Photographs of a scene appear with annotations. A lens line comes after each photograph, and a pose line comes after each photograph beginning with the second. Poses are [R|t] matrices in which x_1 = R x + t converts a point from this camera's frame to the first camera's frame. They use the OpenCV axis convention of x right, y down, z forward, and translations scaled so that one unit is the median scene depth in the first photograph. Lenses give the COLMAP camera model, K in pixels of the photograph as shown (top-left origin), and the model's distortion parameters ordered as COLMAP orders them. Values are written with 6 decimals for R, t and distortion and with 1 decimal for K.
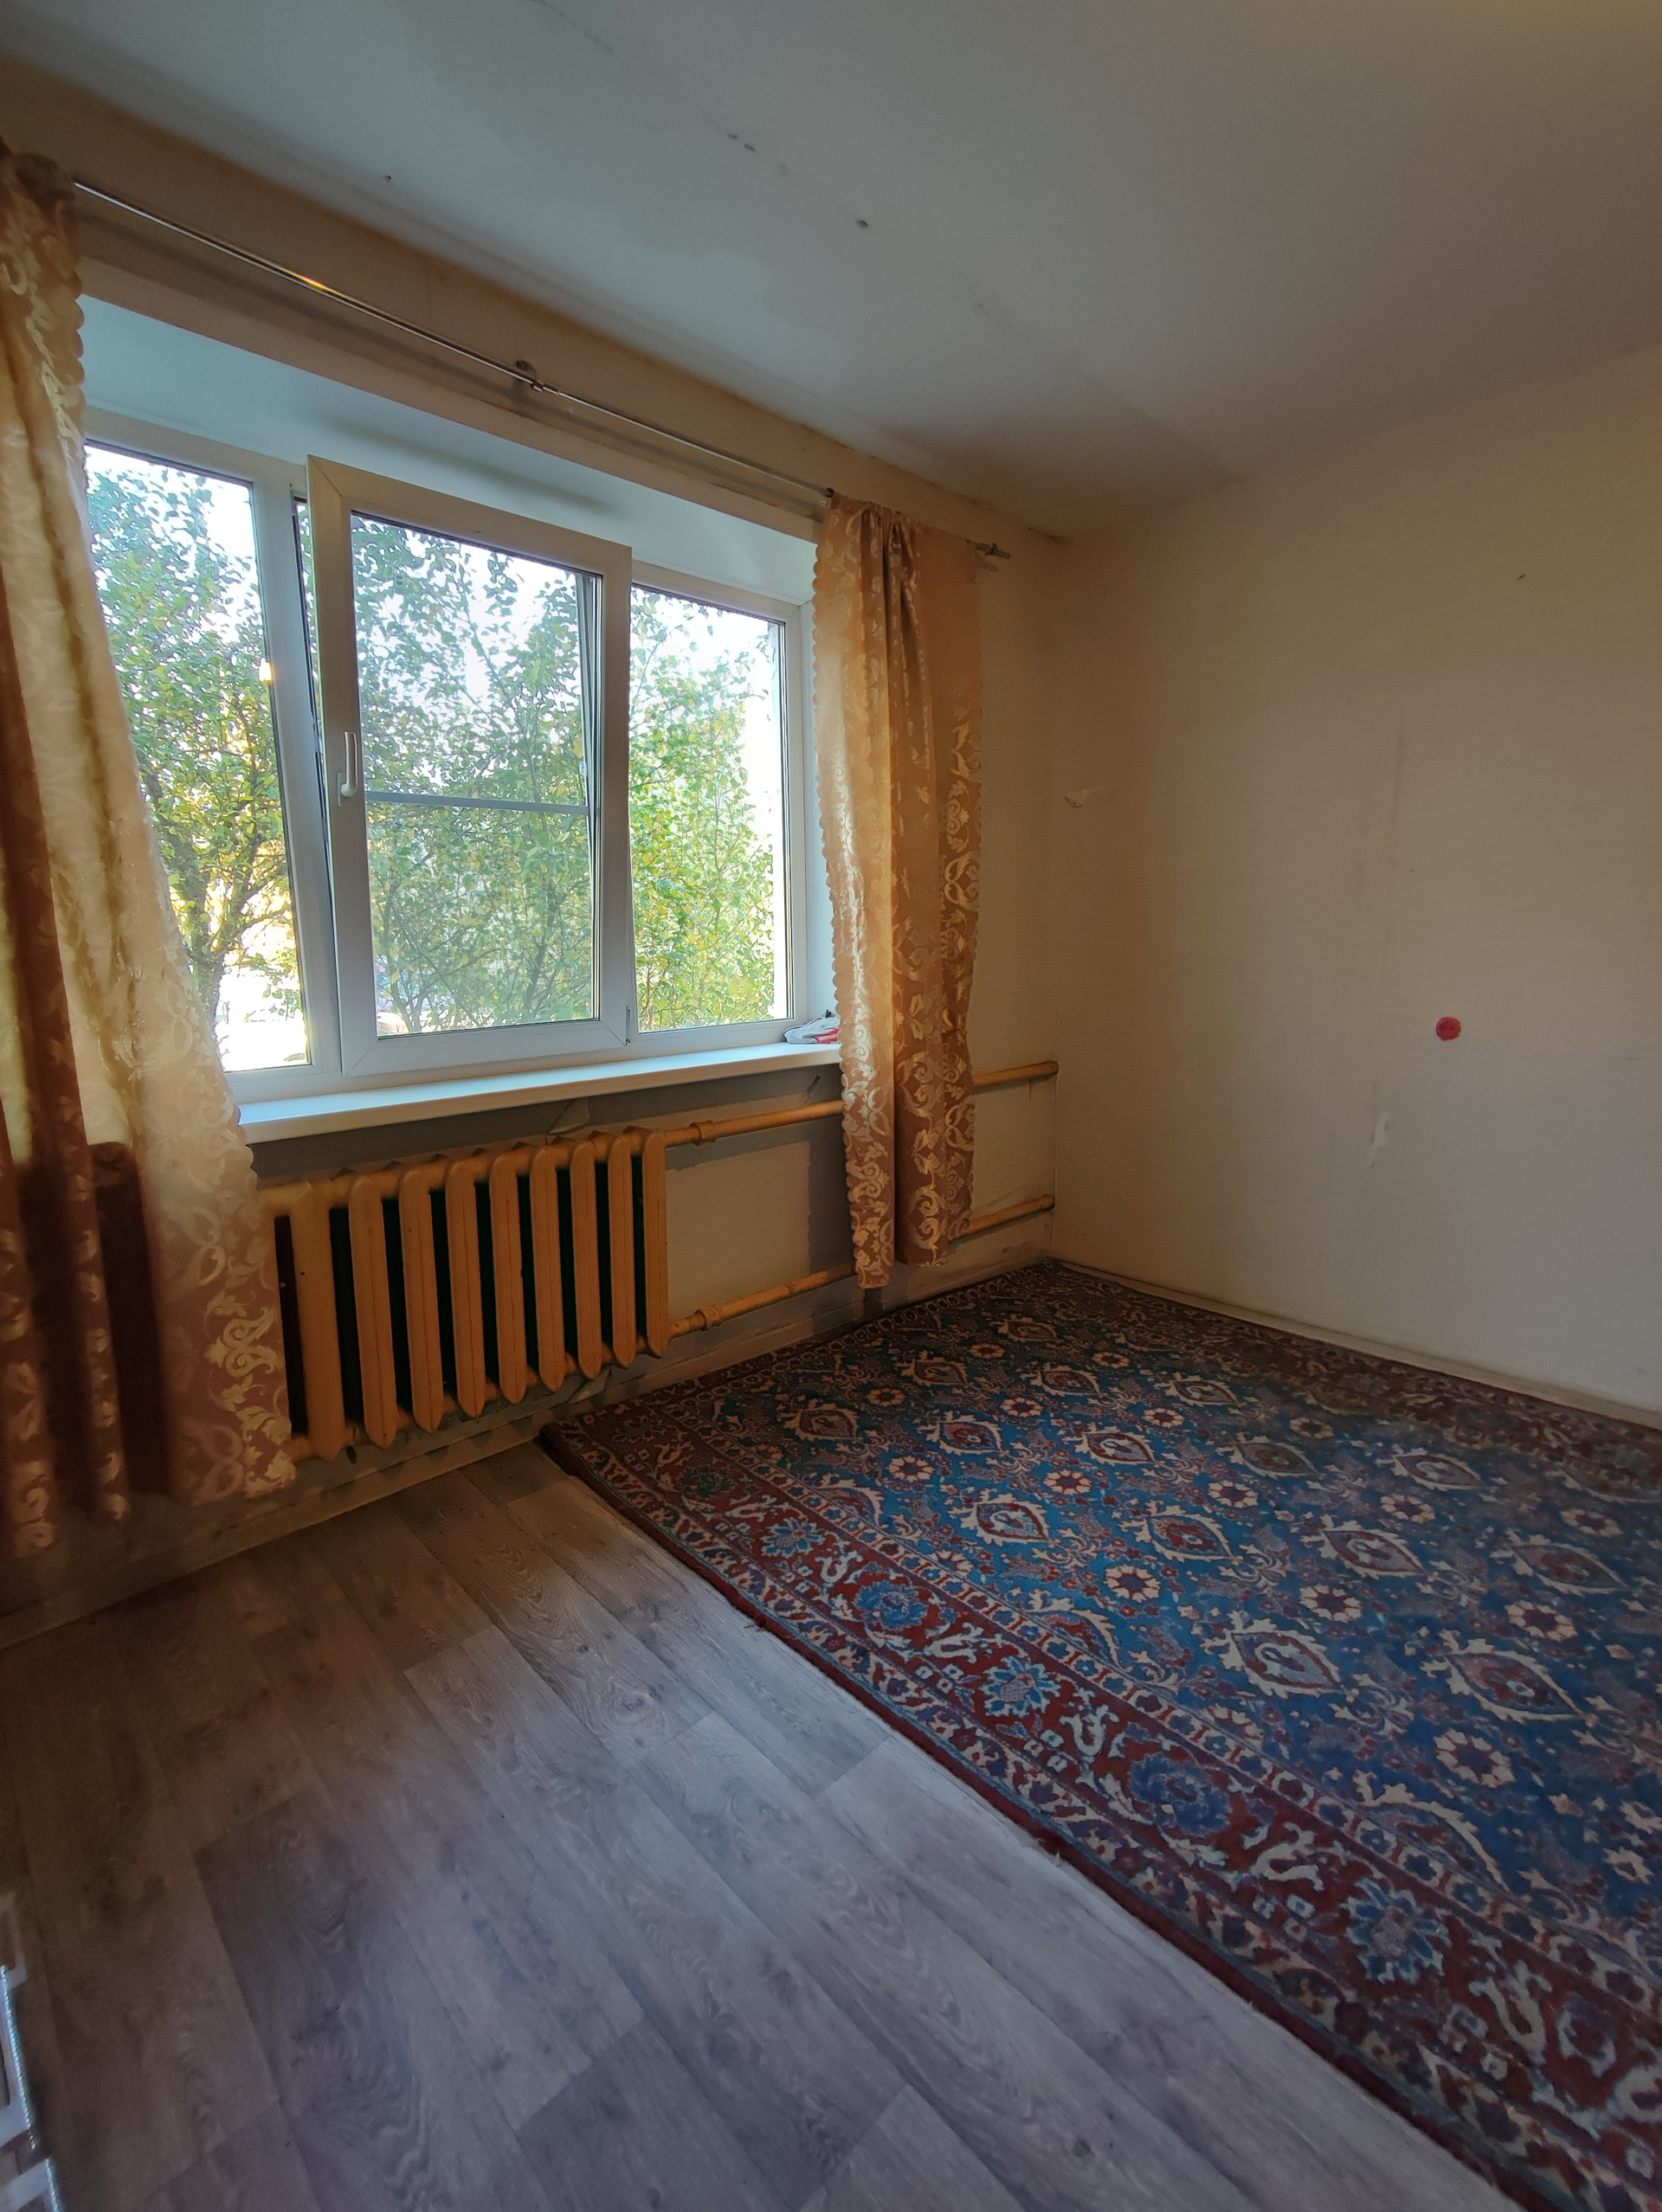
lens RADIAL K [[1000.2, 0, 831.0], [0, 1000.2, 1106.0], [0, 0, 1]] dist [0.001050, -0.006956]
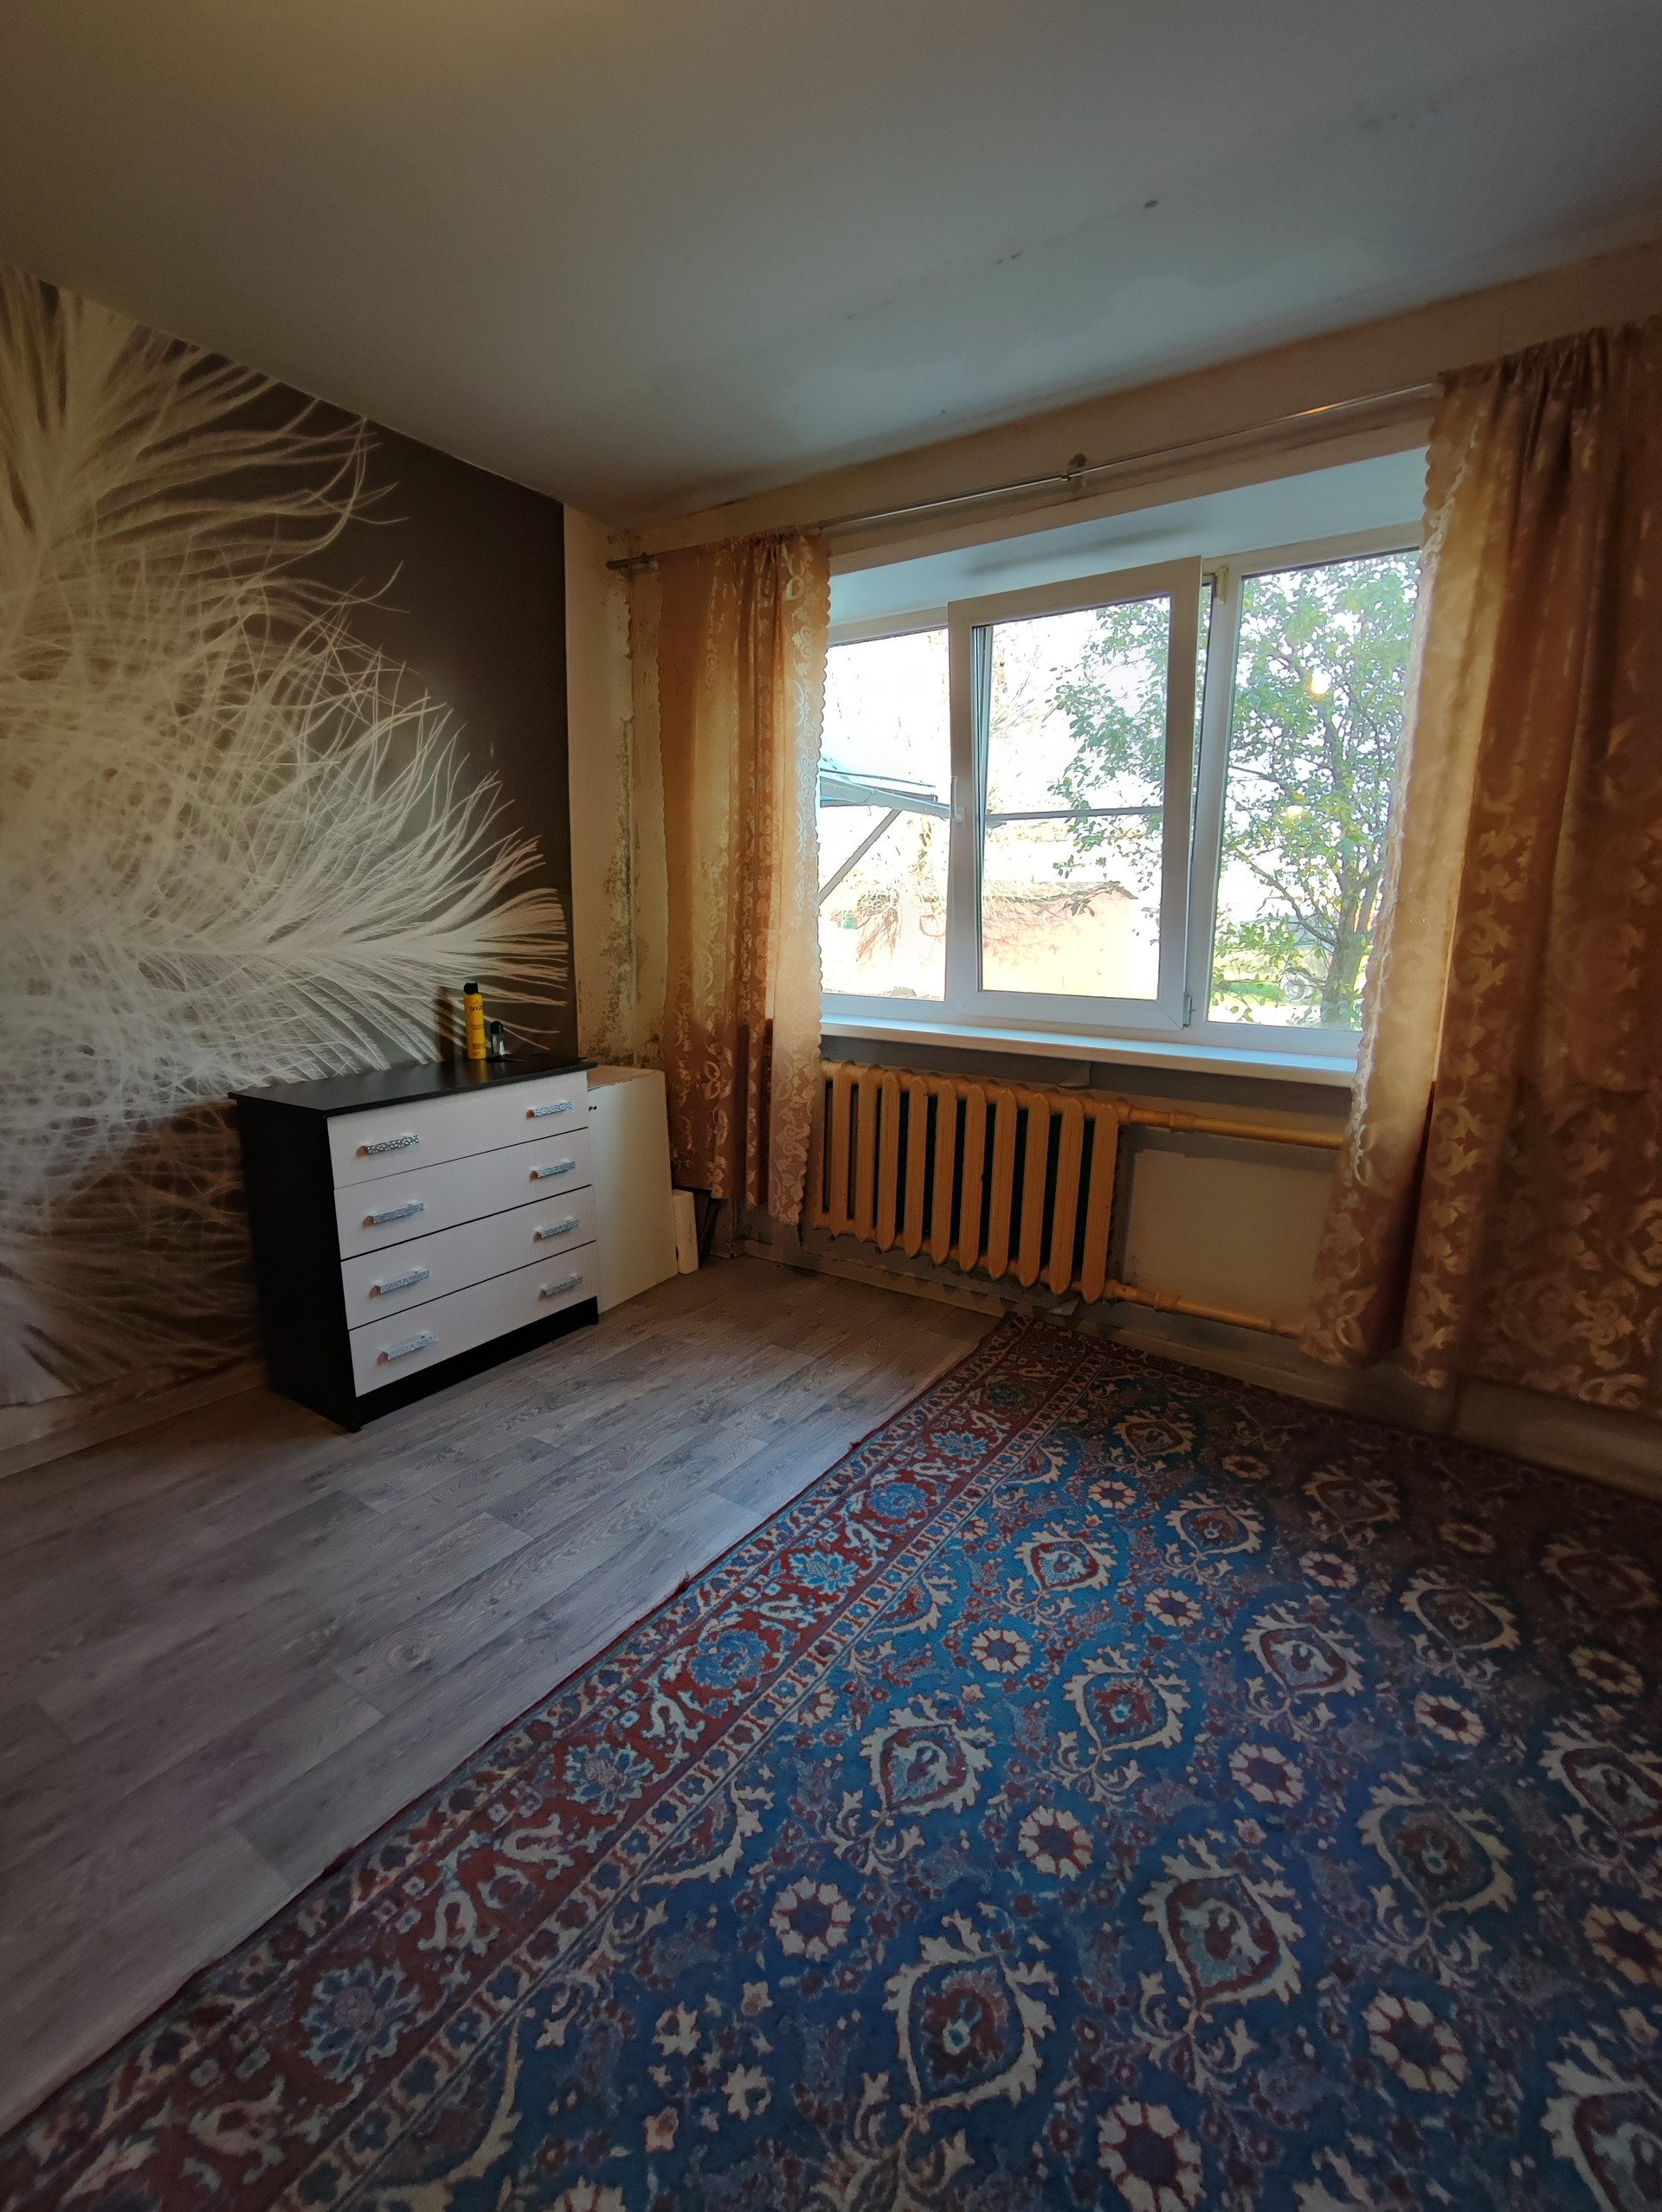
lens RADIAL K [[1020.9, 0, 831.0], [0, 1020.9, 1106.0], [0, 0, 1]] dist [-0.035288, 0.023425]
pose [[0.185828, 0.205100, -0.960938, 1.097044], [-0.177234, 0.968928, 0.172532, -0.142289], [0.966466, 0.138250, 0.216405, 0.601224]]
